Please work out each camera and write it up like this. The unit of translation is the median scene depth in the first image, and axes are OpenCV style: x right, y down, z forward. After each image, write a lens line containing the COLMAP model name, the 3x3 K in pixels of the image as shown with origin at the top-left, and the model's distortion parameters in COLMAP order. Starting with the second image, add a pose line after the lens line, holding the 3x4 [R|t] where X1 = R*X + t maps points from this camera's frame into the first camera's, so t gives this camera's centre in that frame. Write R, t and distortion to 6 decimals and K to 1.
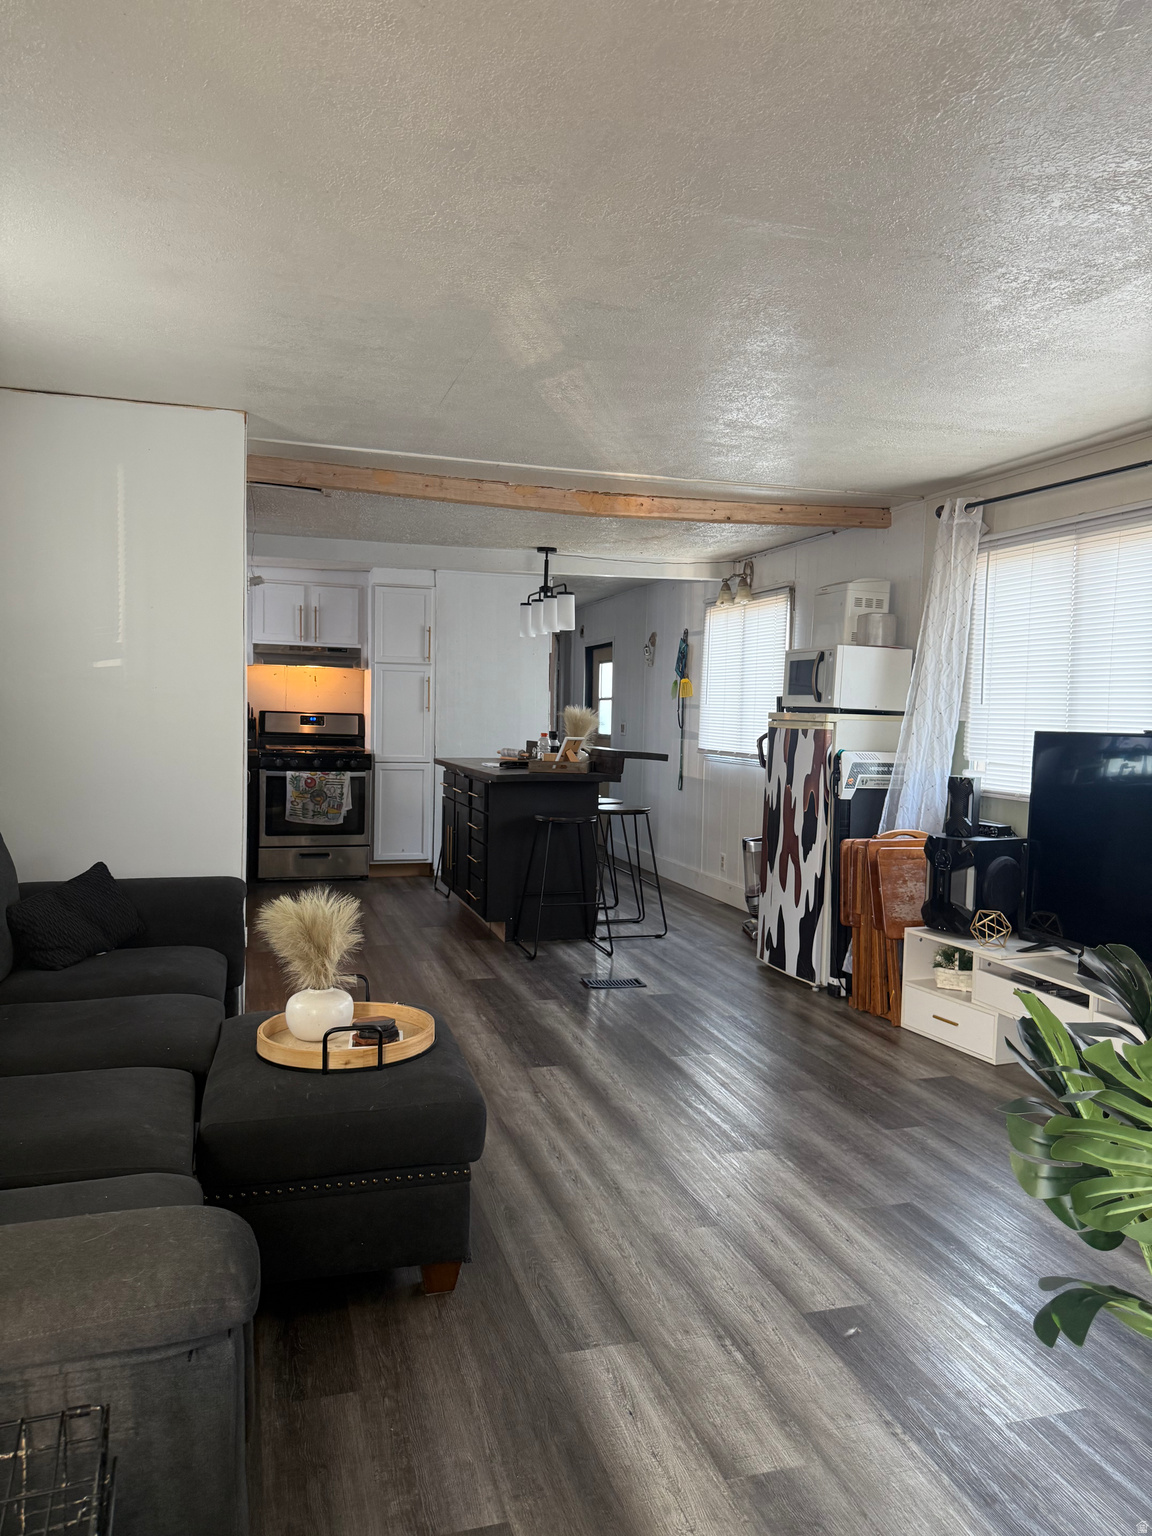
lens RADIAL K [[1079.5, 0, 578.1], [0, 1079.5, 761.6], [0, 0, 1]] dist [0.056913, -0.067252]
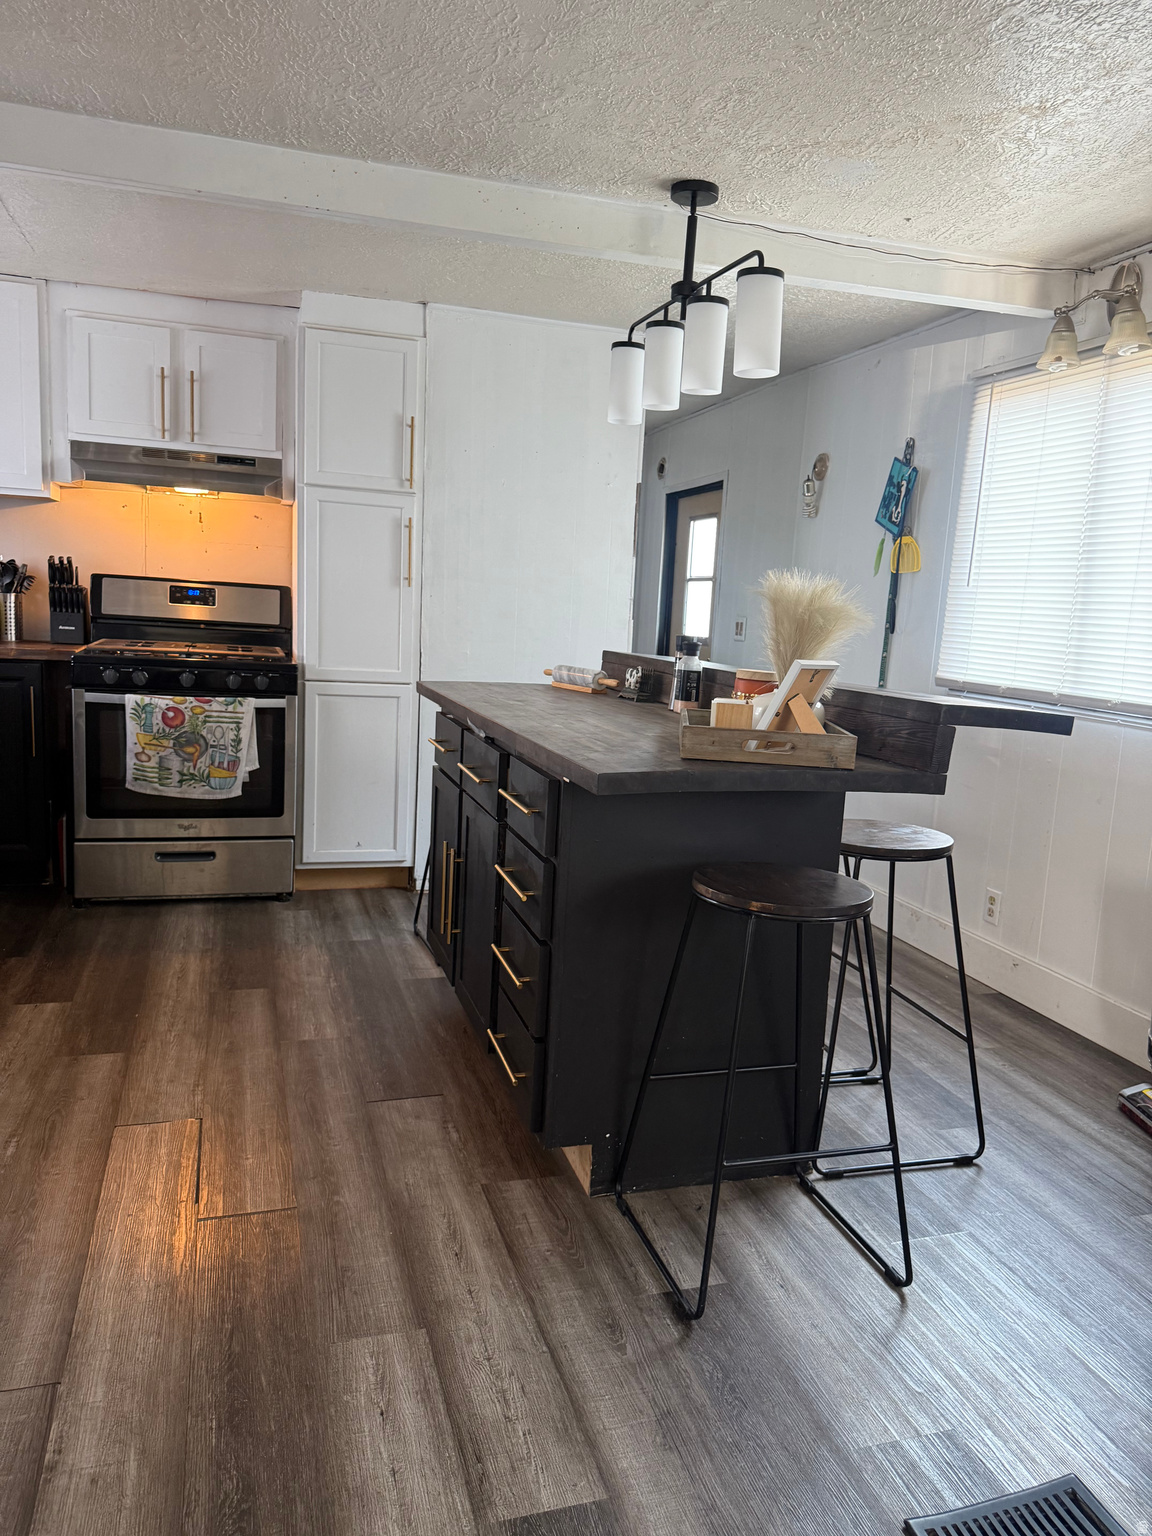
lens RADIAL K [[1079.5, 0, 582.4], [0, 1079.5, 780.1], [0, 0, 1]] dist [0.056913, -0.067252]
pose [[0.999440, 0.030804, 0.013049, -0.058885], [-0.032084, 0.993063, 0.113125, -0.015064], [-0.009474, -0.113481, 0.993495, 0.472835]]
